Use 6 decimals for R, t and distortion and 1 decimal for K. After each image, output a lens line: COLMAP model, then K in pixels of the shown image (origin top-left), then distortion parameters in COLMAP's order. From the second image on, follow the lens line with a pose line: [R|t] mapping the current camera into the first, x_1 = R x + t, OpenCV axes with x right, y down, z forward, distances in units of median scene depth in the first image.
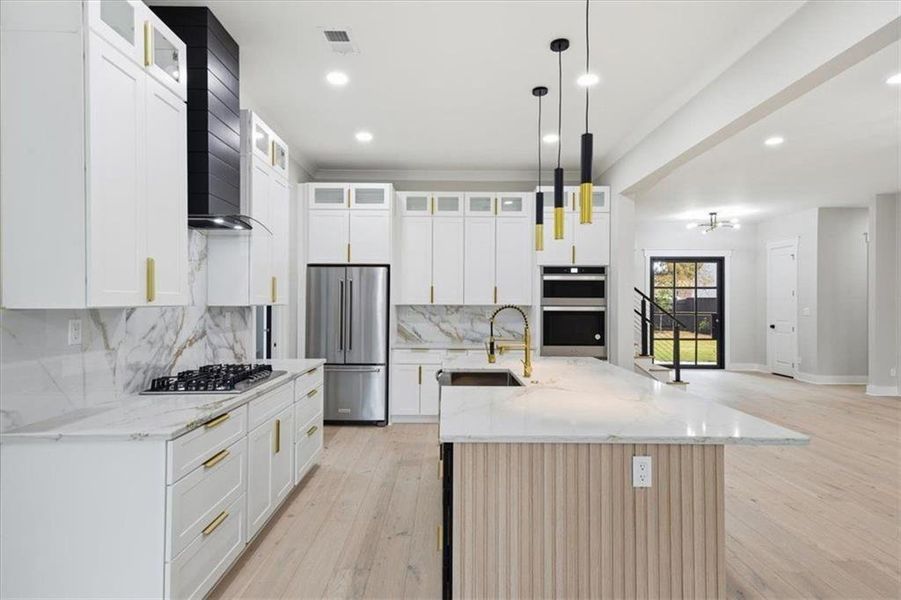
lens RADIAL K [[460.5, 0, 450.5], [0, 460.5, 301.0], [0, 0, 1]] dist [0.005530, 0.000138]
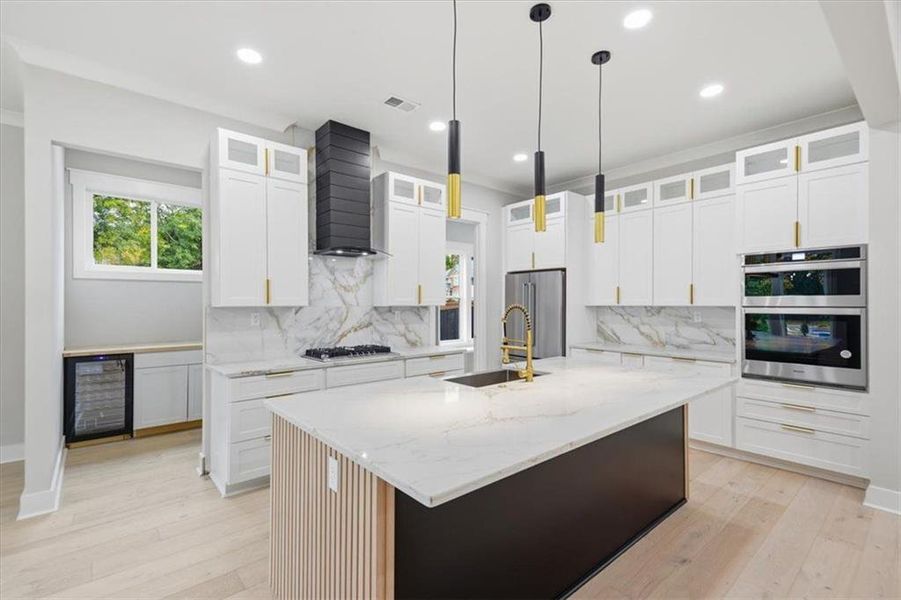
lens RADIAL K [[395.1, 0, 453.3], [0, 395.1, 301.8], [0, 0, 1]] dist [0.001281, 0.000054]
pose [[0.653316, -0.008663, -0.757036, 0.381860], [0.005647, 0.999962, -0.006571, 0.003619], [0.757064, 0.000018, 0.653341, 0.208227]]
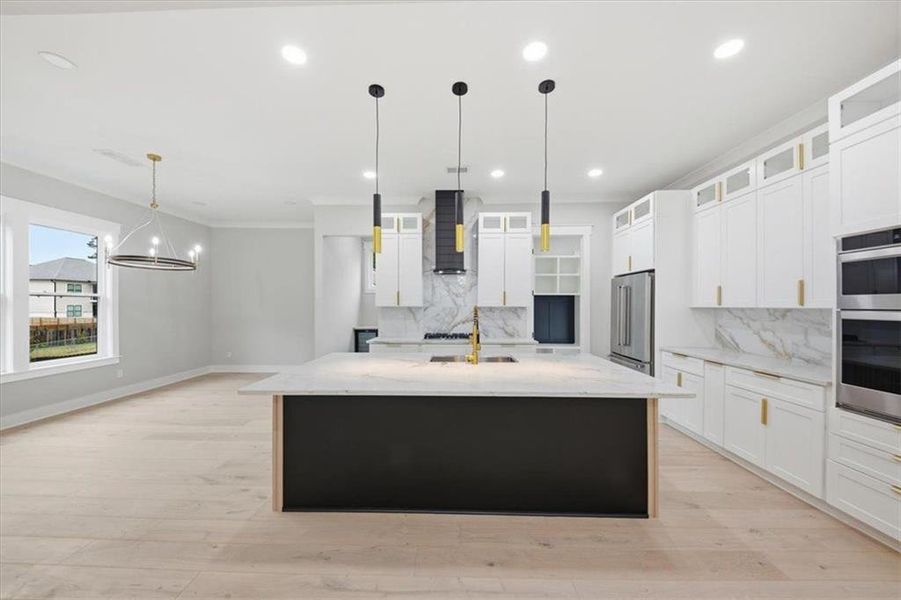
lens RADIAL K [[306.1, 0, 448.8], [0, 306.1, 303.6], [0, 0, 1]] dist [-0.015419, -0.000591]
pose [[-0.030239, -0.010294, -0.999490, 0.566116], [0.001622, 0.999945, -0.010347, 0.006189], [0.999541, -0.001934, -0.030221, 0.546289]]
